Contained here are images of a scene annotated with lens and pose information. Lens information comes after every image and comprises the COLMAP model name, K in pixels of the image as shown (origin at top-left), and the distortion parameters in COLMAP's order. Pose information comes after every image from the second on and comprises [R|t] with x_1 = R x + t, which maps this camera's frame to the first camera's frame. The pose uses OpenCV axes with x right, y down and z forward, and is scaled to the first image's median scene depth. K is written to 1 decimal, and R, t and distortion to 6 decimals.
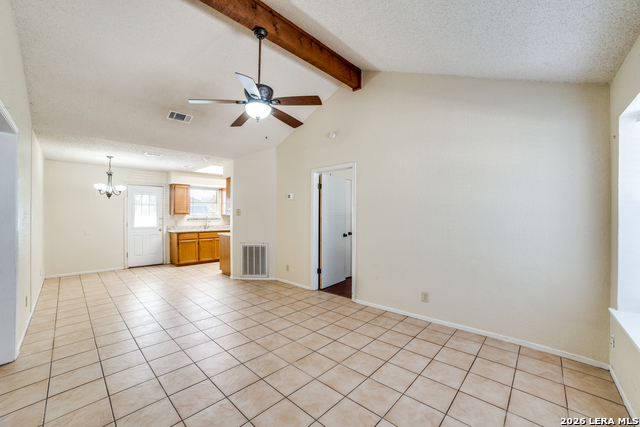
lens RADIAL K [[261.6, 0, 321.4], [0, 261.6, 215.4], [0, 0, 1]] dist [-0.103195, 0.040382]
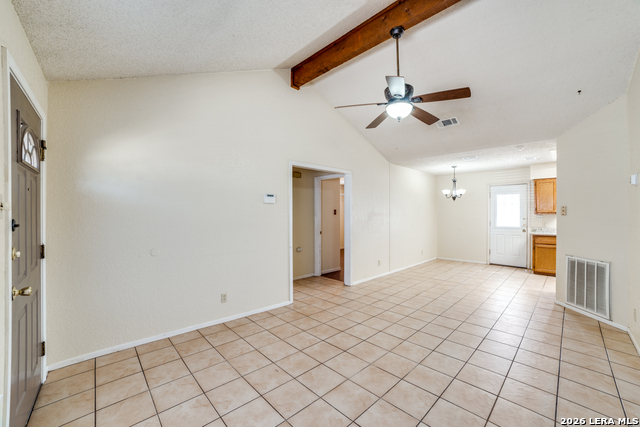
lens RADIAL K [[261.6, 0, 321.4], [0, 261.6, 215.4], [0, 0, 1]] dist [-0.103195, 0.040382]
pose [[-0.051430, 0.002982, -0.998672, 0.515954], [-0.002300, 0.999993, 0.003105, 0.000156], [0.998674, 0.002456, -0.051423, 0.501951]]
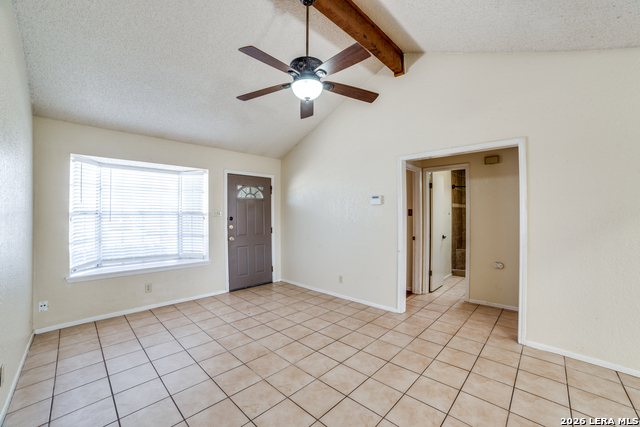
lens RADIAL K [[261.6, 0, 321.4], [0, 261.6, 215.4], [0, 0, 1]] dist [-0.103195, 0.040382]
pose [[-0.999901, 0.002411, 0.013884, -0.205001], [0.002416, 0.999997, 0.000353, -0.000699], [-0.013883, 0.000387, -0.999904, 1.227659]]
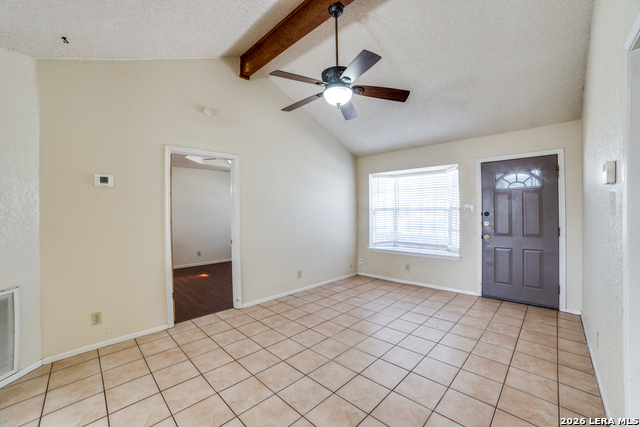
lens RADIAL K [[261.6, 0, 321.4], [0, 261.6, 215.4], [0, 0, 1]] dist [-0.103195, 0.040382]
pose [[0.024059, -0.015652, 0.999588, -0.775092], [0.011801, 0.999812, 0.015371, -0.003720], [-0.999641, 0.011426, 0.024239, 0.699886]]
